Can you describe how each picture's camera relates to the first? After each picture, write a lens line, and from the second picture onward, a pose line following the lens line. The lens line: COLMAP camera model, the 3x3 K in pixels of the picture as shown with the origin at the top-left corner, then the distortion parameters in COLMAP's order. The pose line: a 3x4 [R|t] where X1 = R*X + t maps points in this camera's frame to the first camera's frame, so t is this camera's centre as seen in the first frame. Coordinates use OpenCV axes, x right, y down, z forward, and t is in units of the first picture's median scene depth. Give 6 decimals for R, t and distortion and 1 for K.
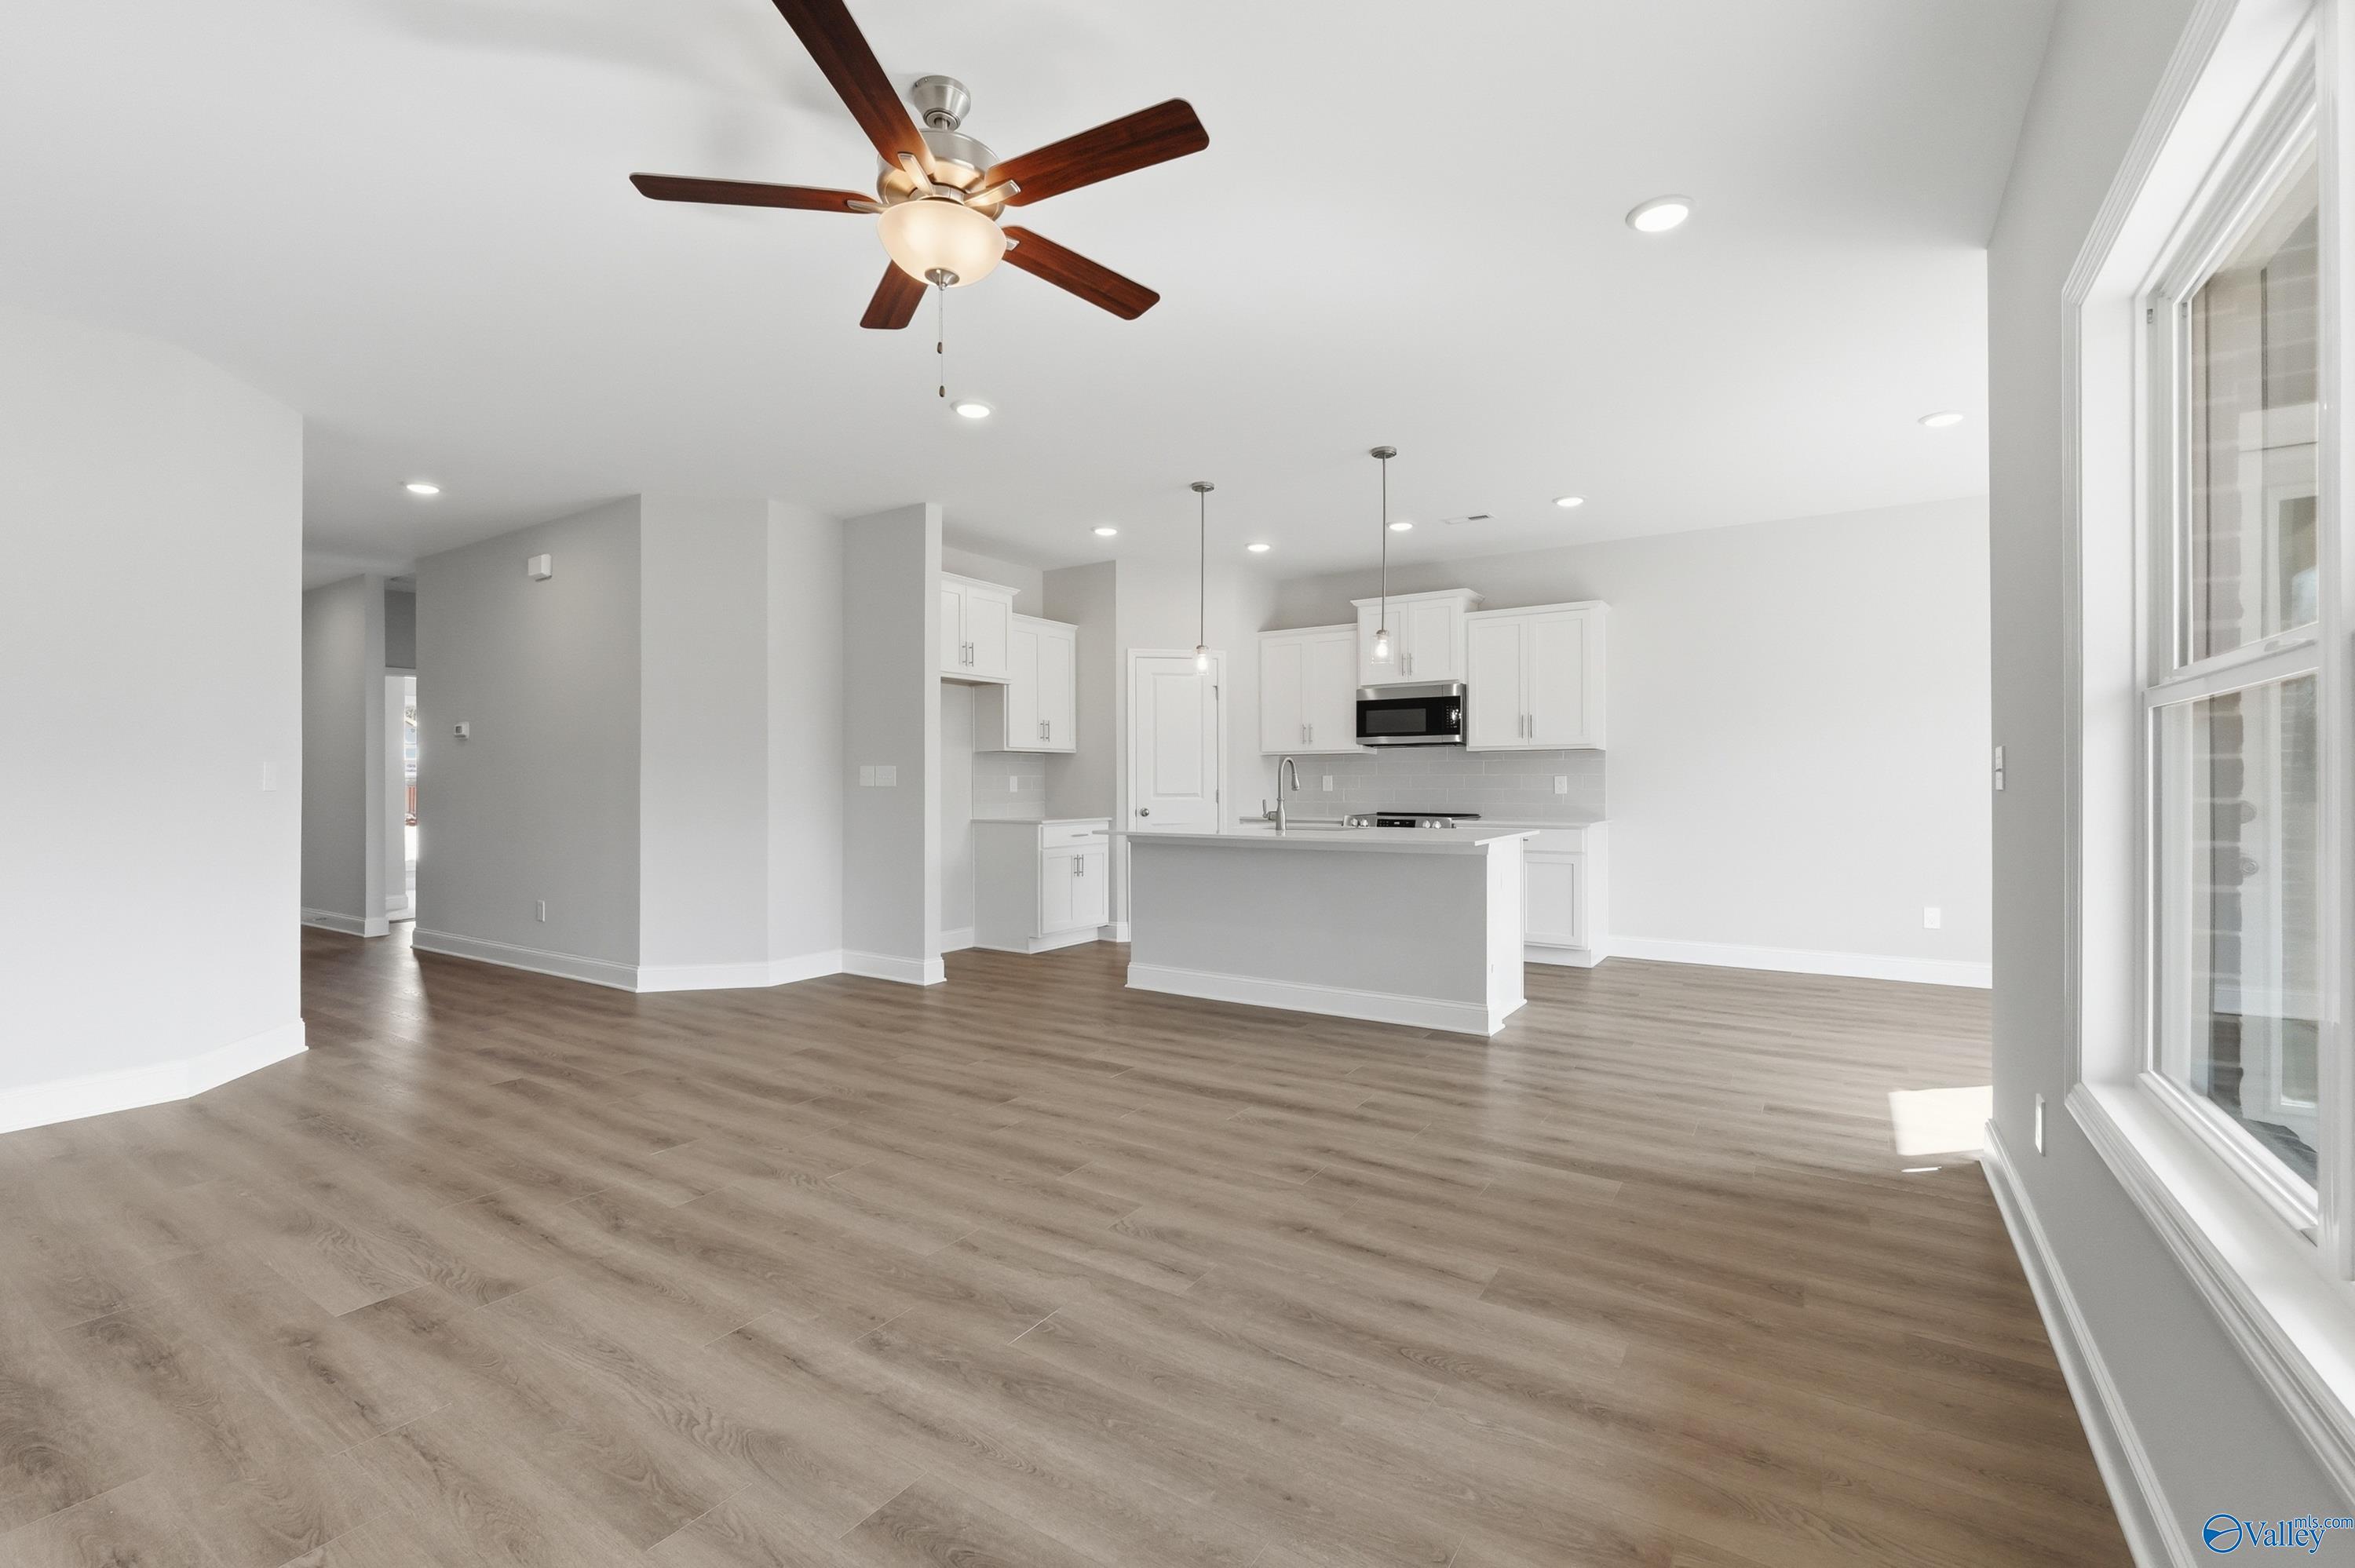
lens RADIAL K [[1016.8, 0, 1174.3], [0, 1016.8, 783.5], [0, 0, 1]] dist [-0.004316, 0.001050]
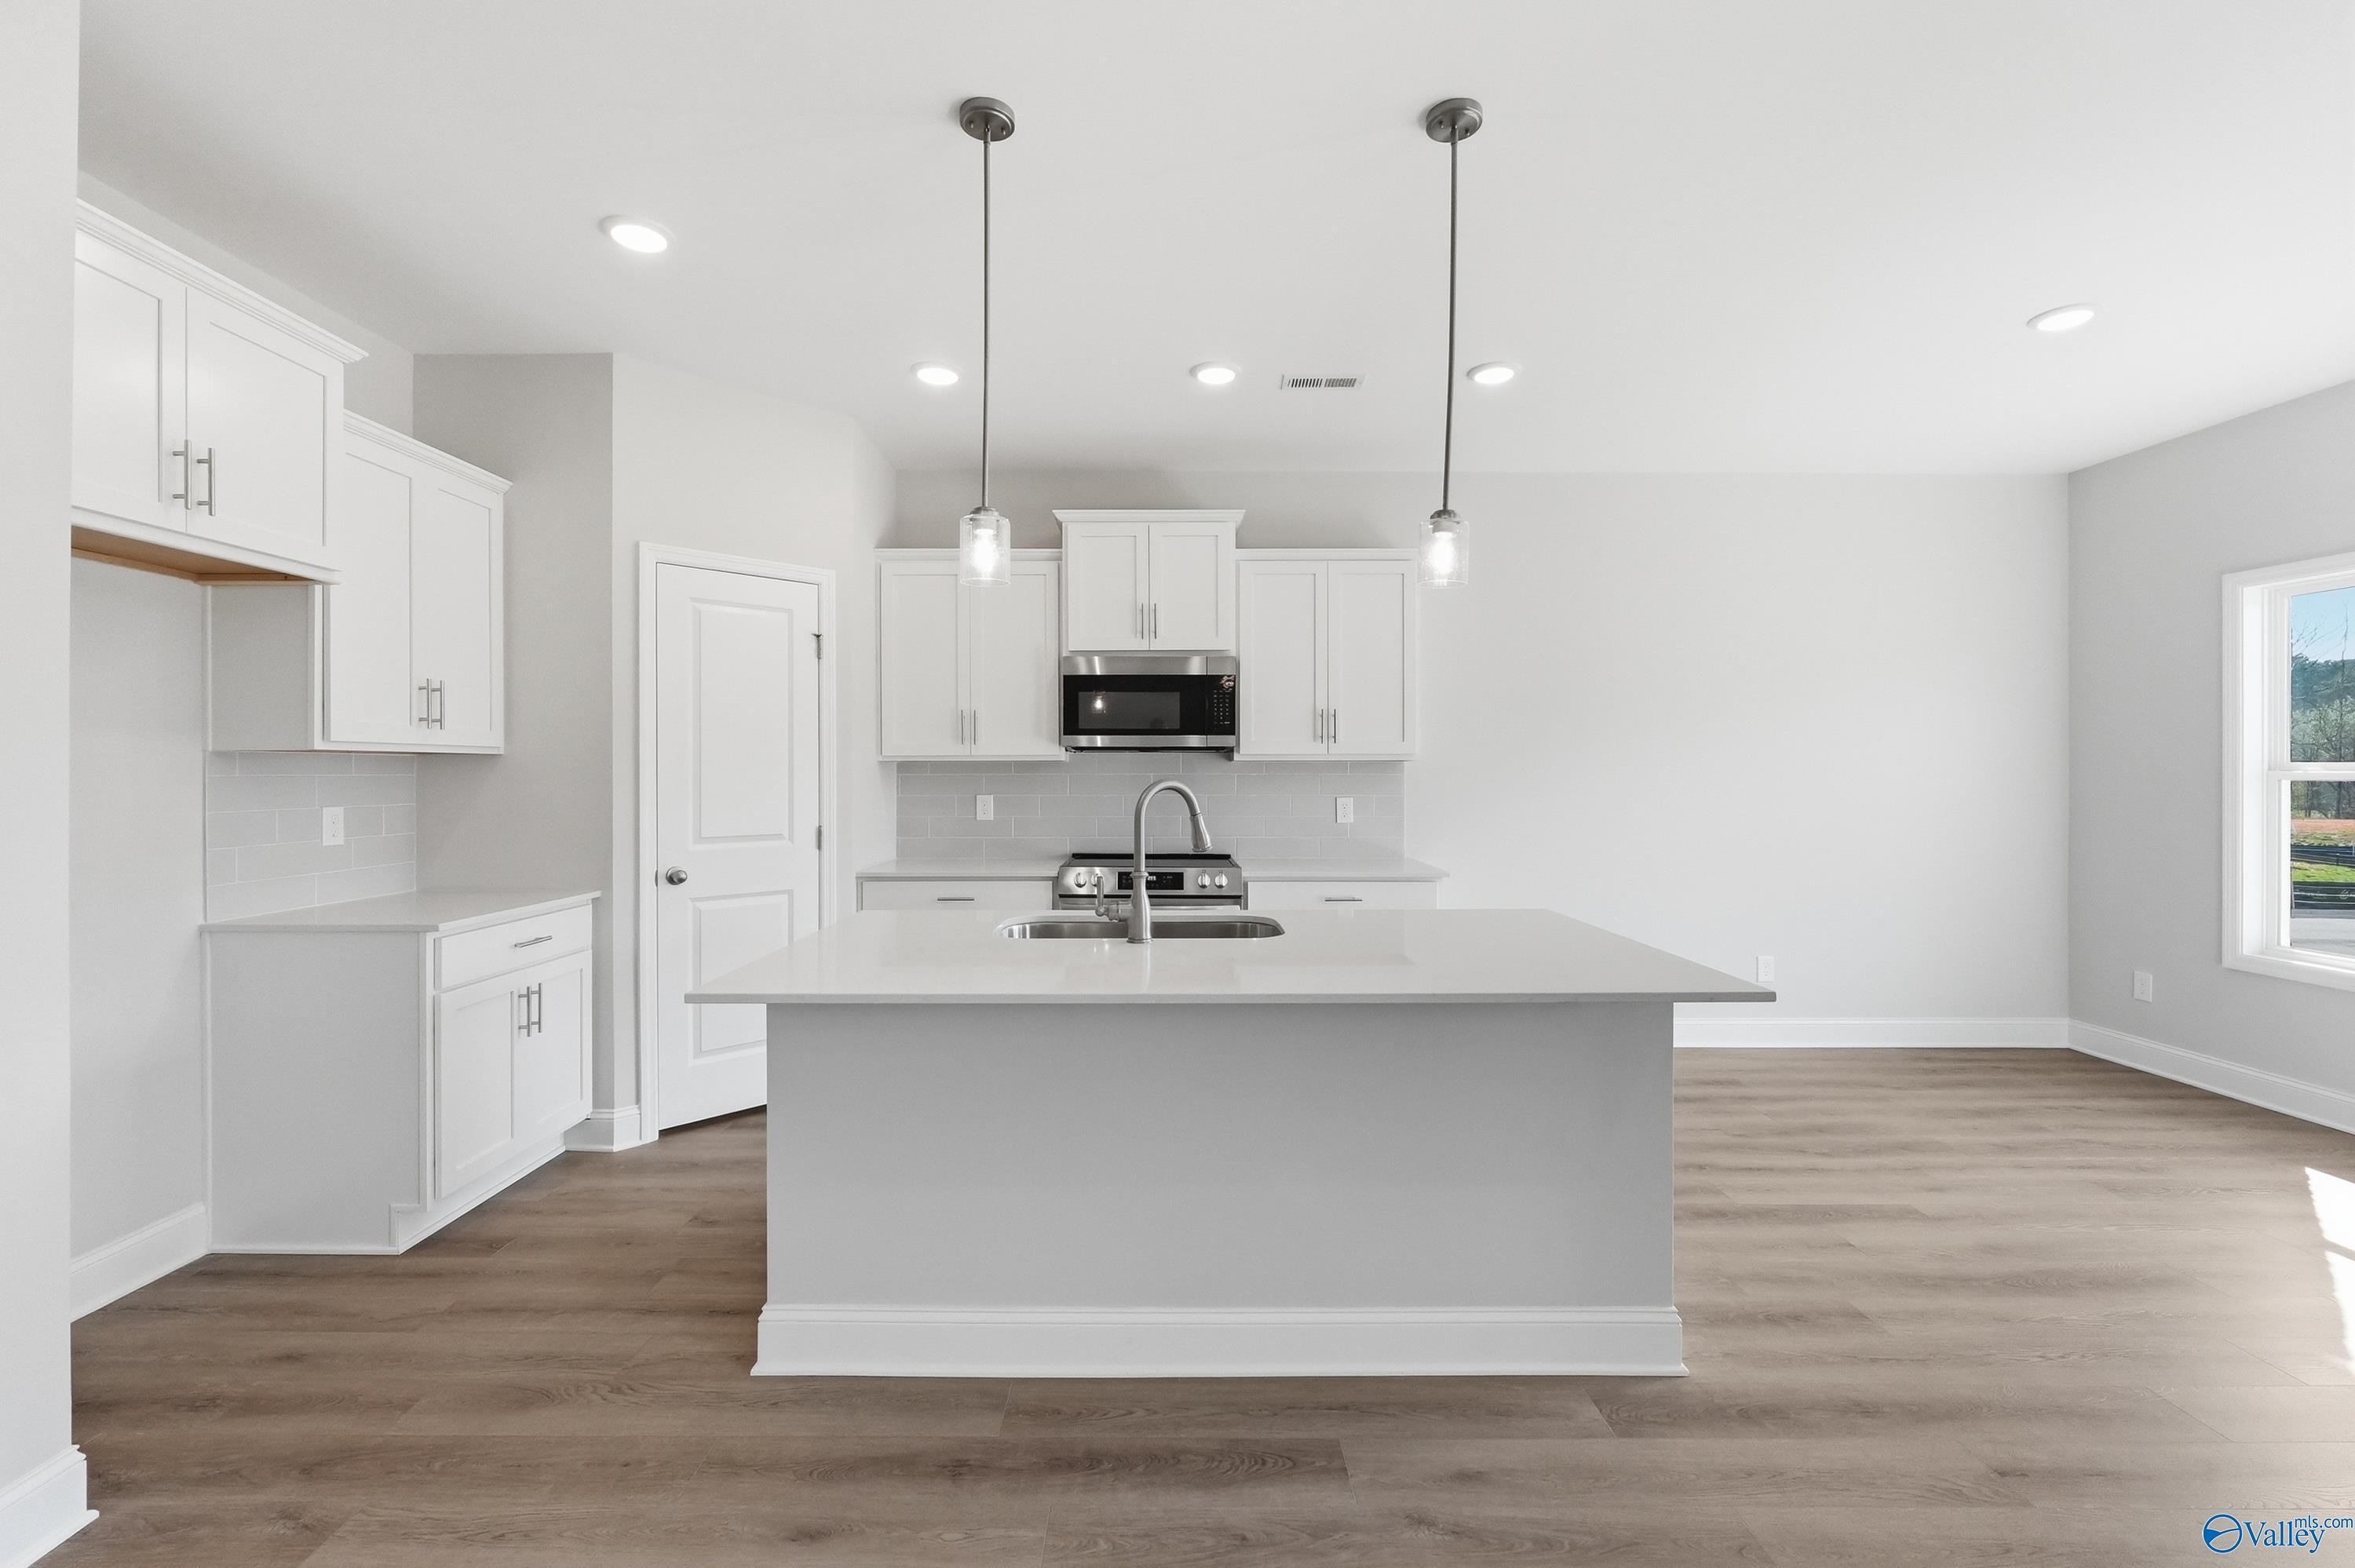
lens RADIAL K [[1016.8, 0, 1188.2], [0, 1016.8, 773.3], [0, 0, 1]] dist [-0.004316, 0.001050]
pose [[0.833681, 0.002782, 0.552239, -0.096751], [-0.002087, 0.999996, -0.001886, -0.022087], [-0.552242, 0.000420, 0.833684, 0.459444]]
